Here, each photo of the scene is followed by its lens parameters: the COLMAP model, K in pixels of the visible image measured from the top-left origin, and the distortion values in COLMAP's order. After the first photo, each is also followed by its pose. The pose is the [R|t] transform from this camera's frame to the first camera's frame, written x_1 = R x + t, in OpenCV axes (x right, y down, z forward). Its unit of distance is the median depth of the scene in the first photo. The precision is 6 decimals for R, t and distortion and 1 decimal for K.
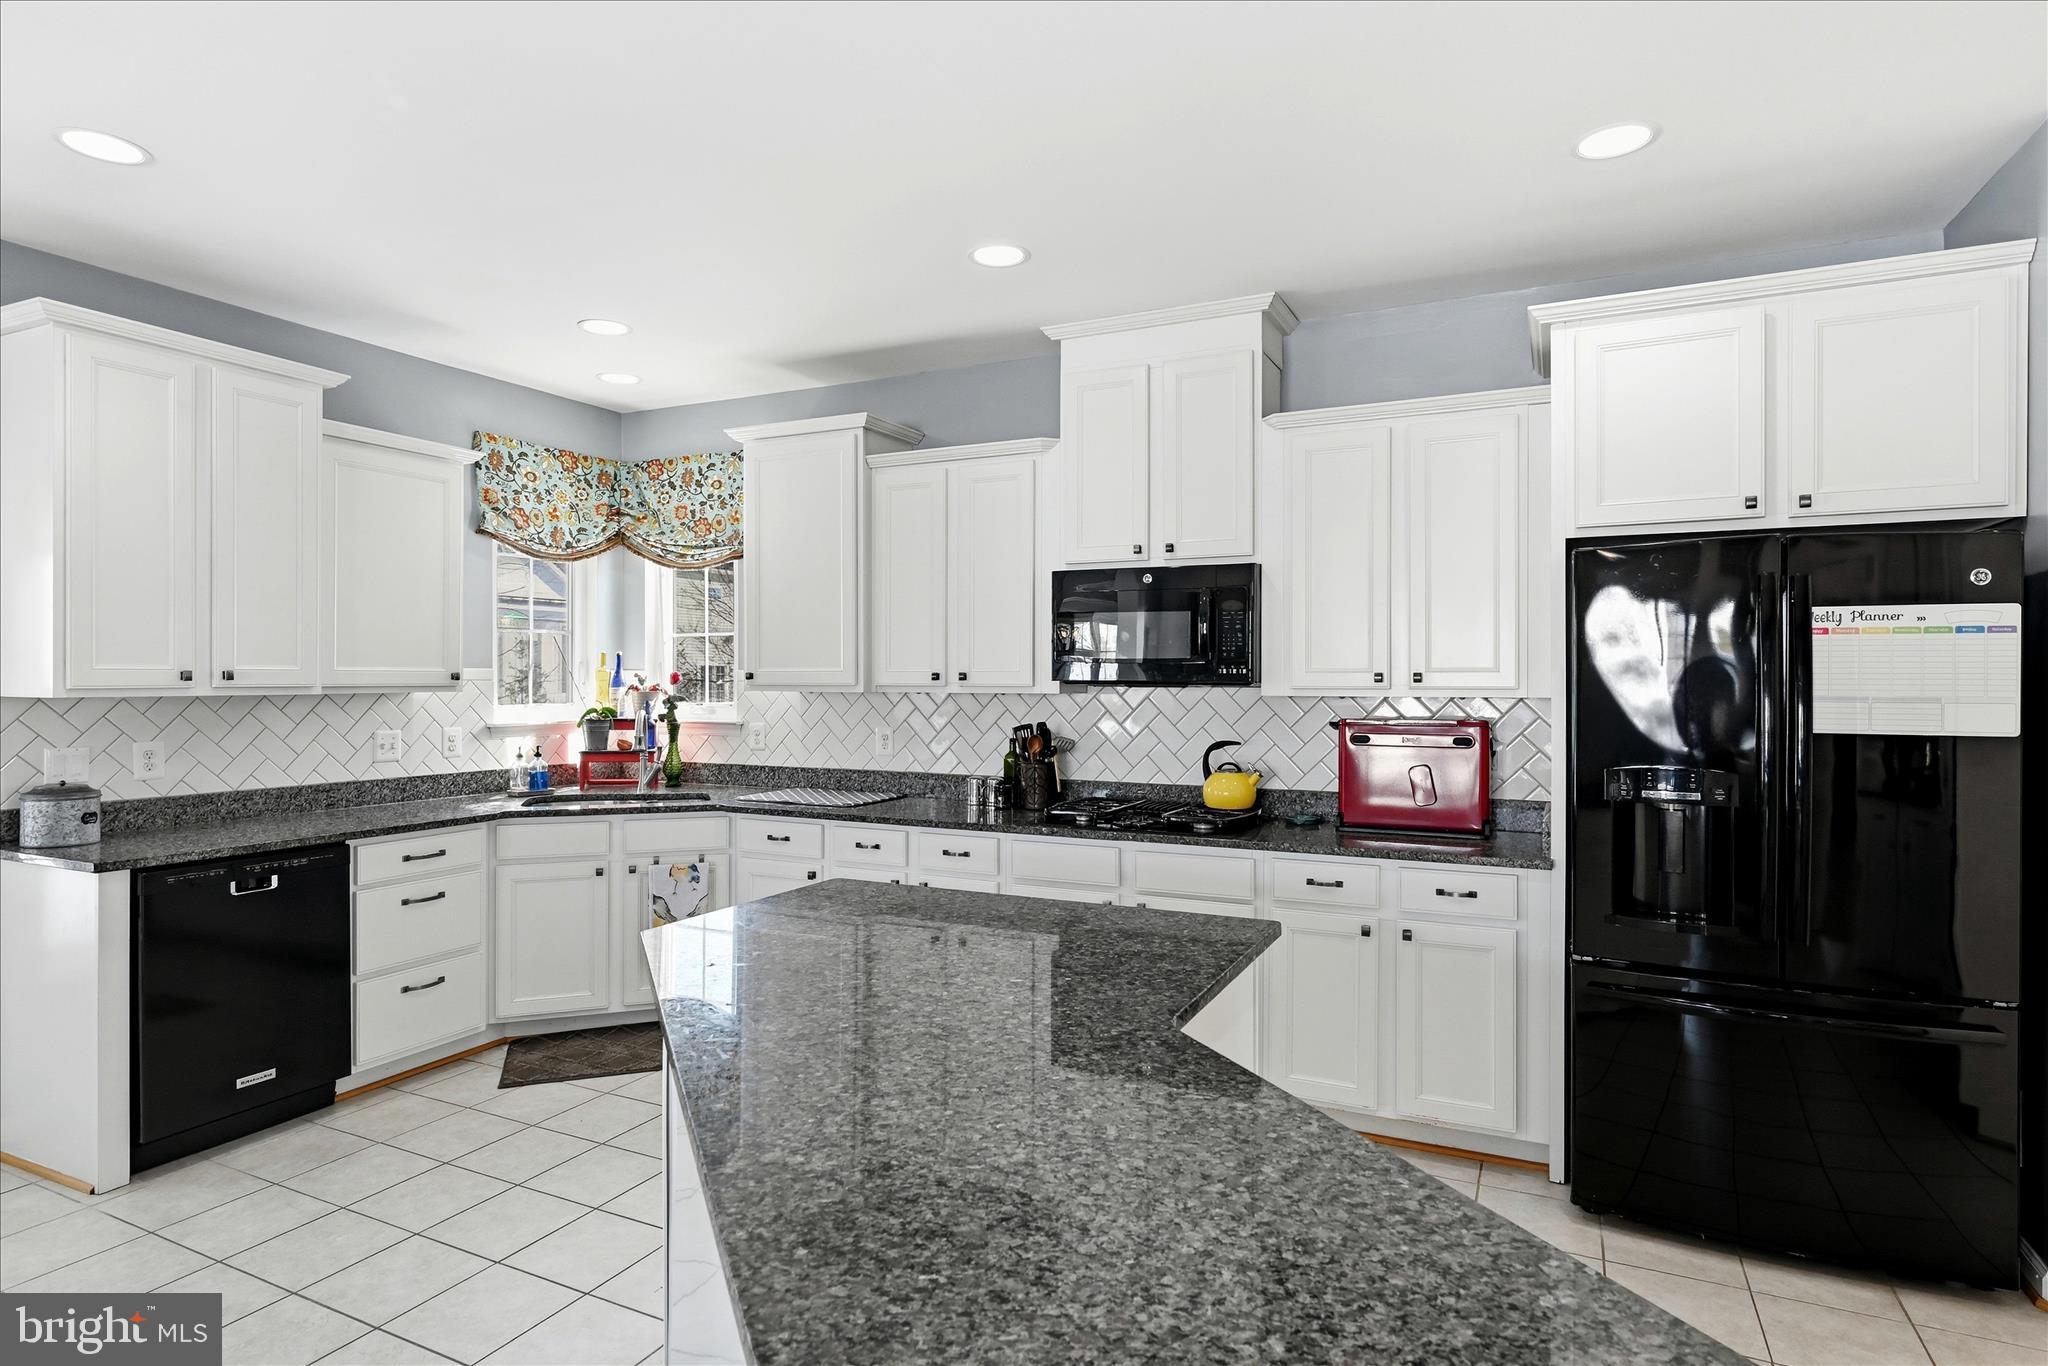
lens RADIAL K [[1088.2, 0, 1021.5], [0, 1088.2, 681.6], [0, 0, 1]] dist [-0.002503, -0.000874]
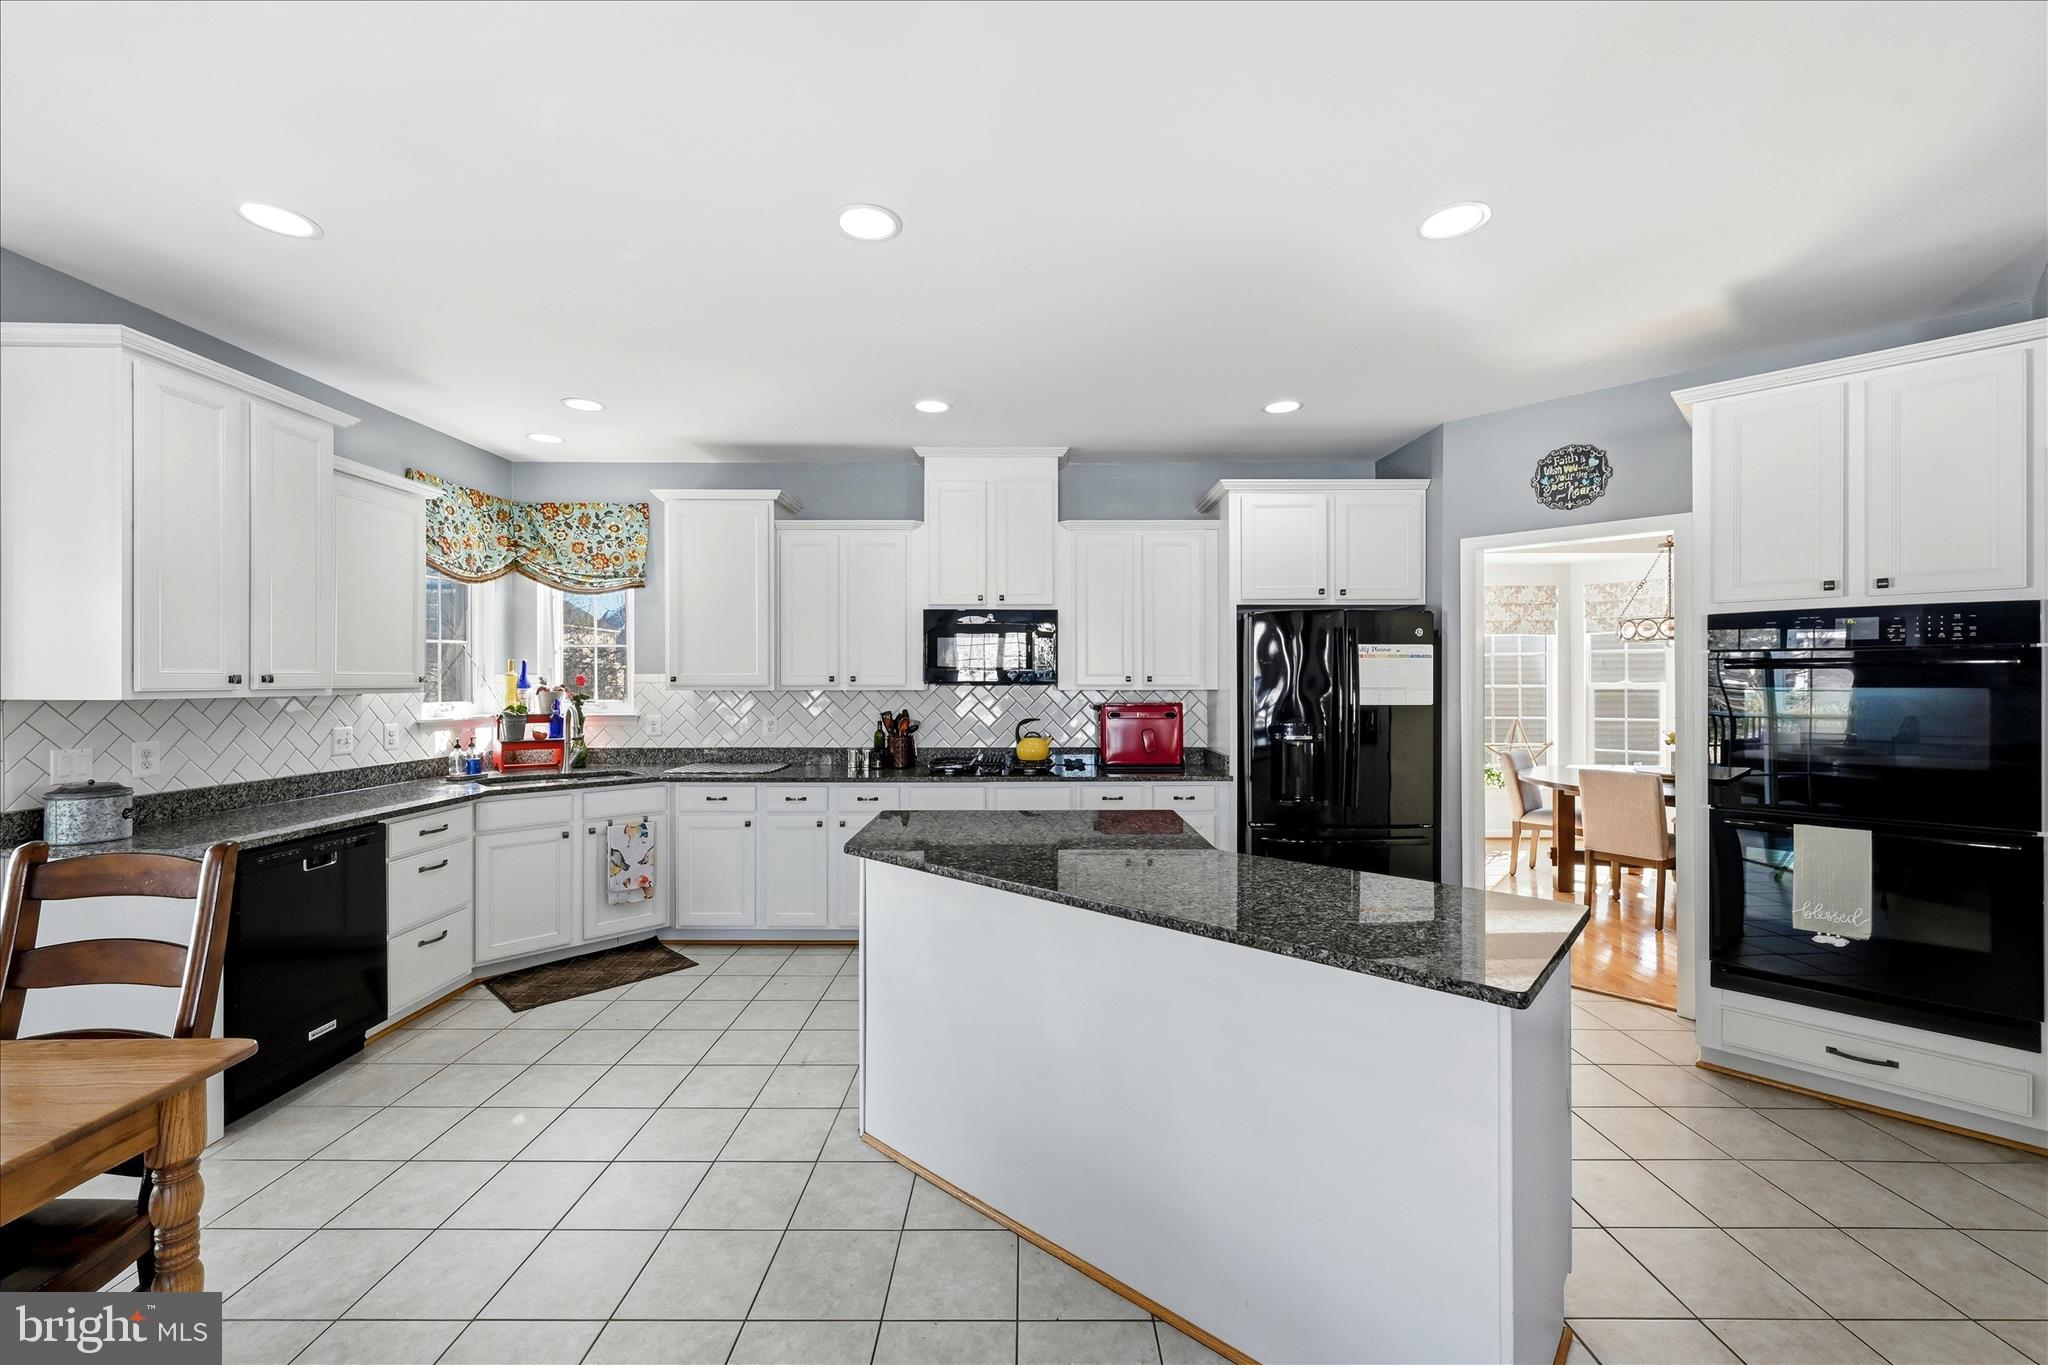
lens RADIAL K [[812.0, 0, 1024.4], [0, 812.0, 682.9], [0, 0, 1]] dist [0.000064, 0.000643]
pose [[0.899830, -0.003732, 0.436225, -0.329712], [0.003907, 0.999992, 0.000496, 0.000901], [-0.436223, 0.001258, 0.899838, -0.077352]]
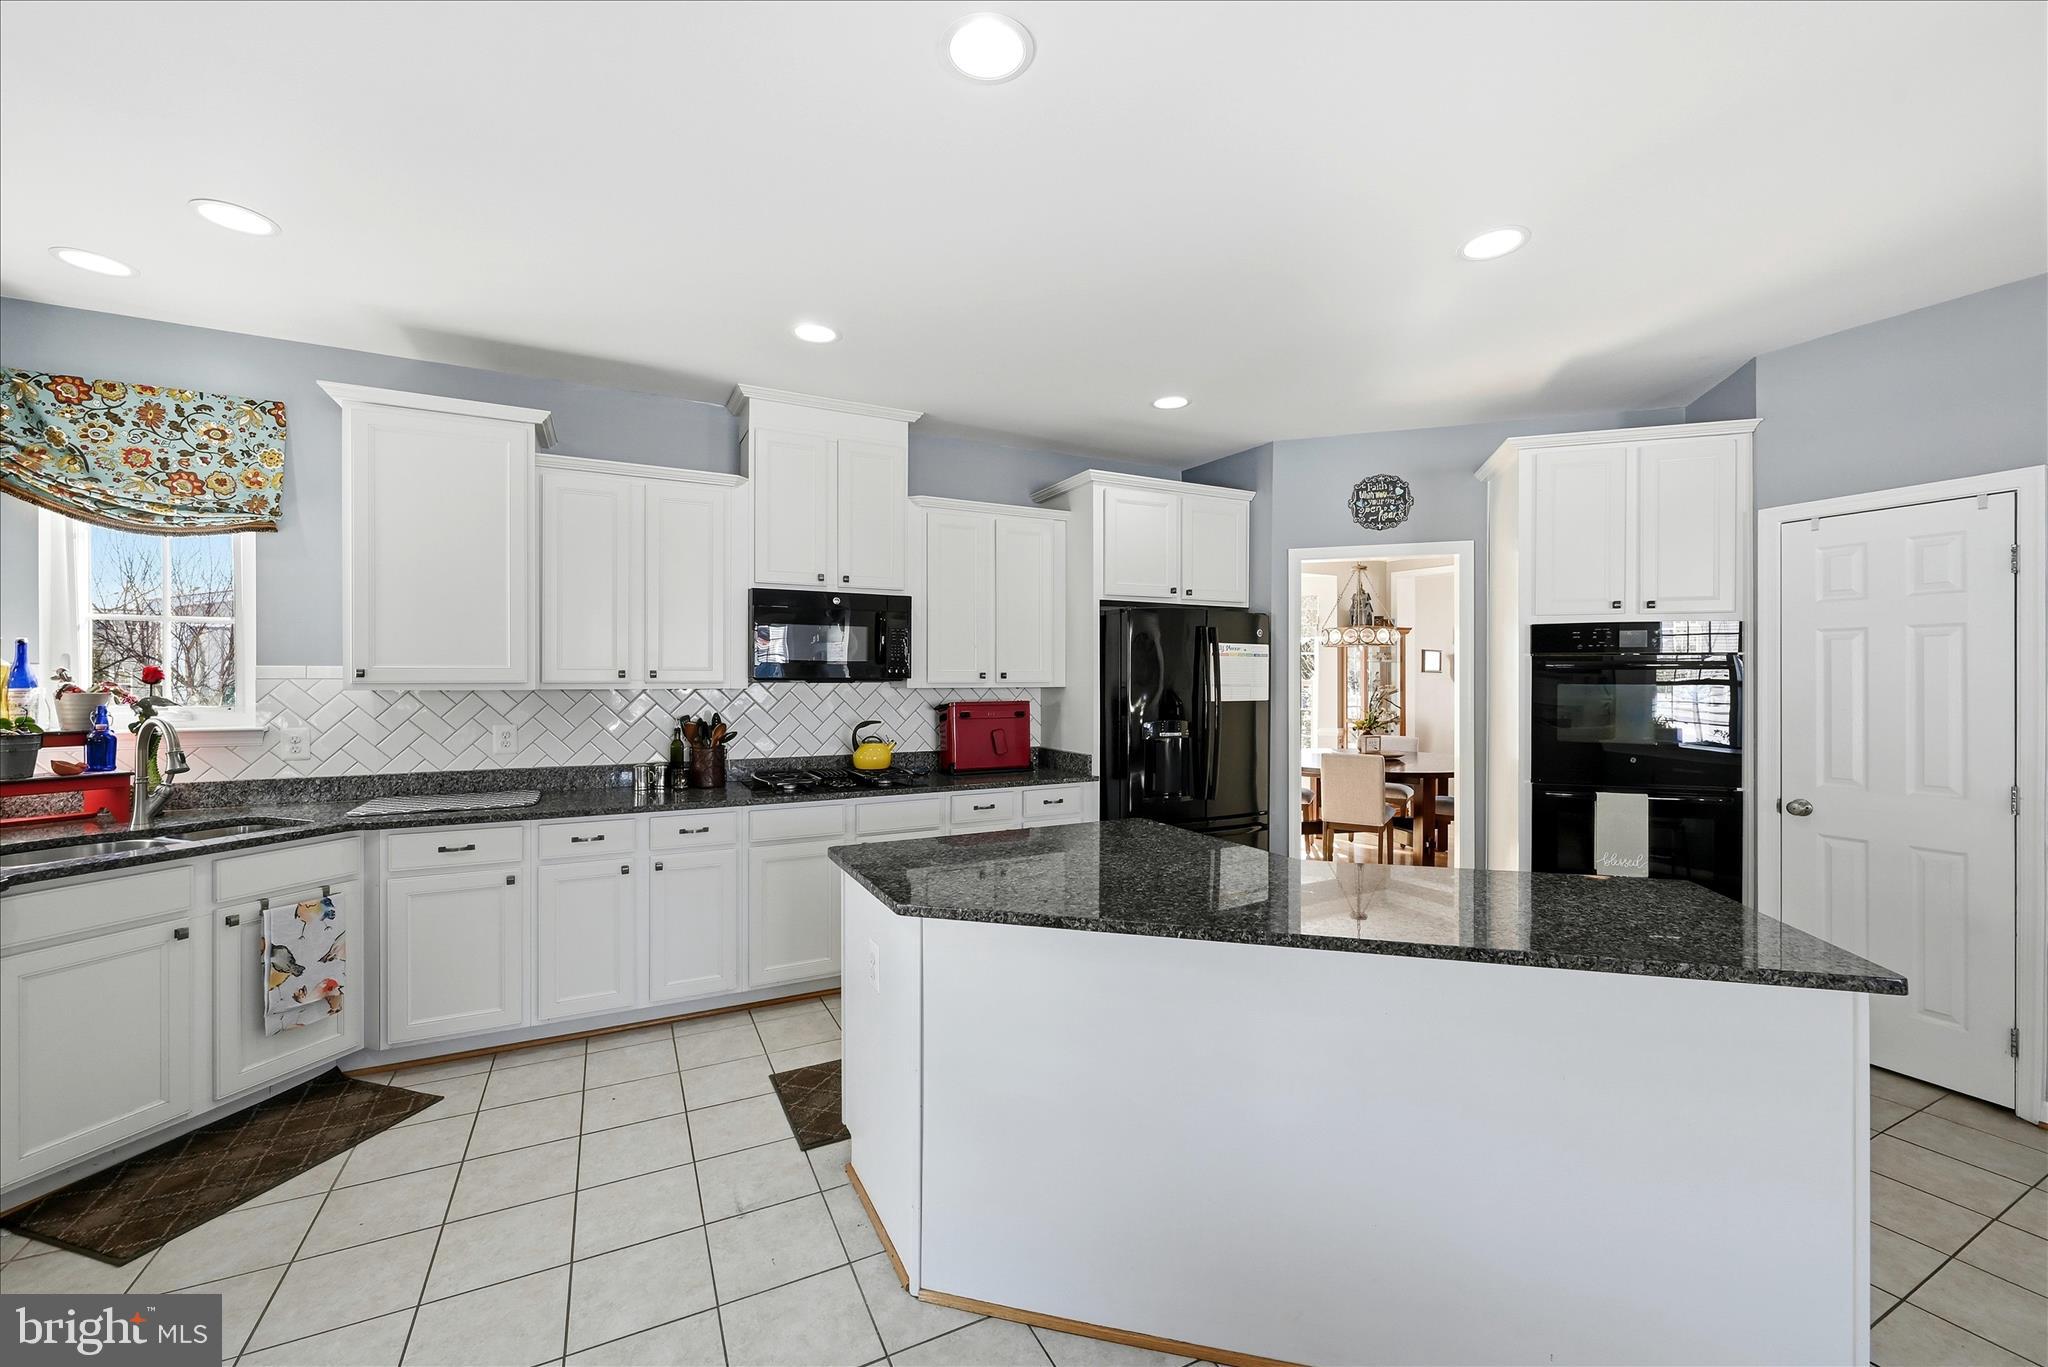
lens RADIAL K [[812.0, 0, 1020.5], [0, 812.0, 679.6], [0, 0, 1]] dist [0.000064, 0.000643]
pose [[0.605806, -0.003526, 0.795604, -0.498205], [0.001418, 0.999993, 0.003352, -0.001433], [-0.795611, -0.000903, 0.605807, 0.206699]]
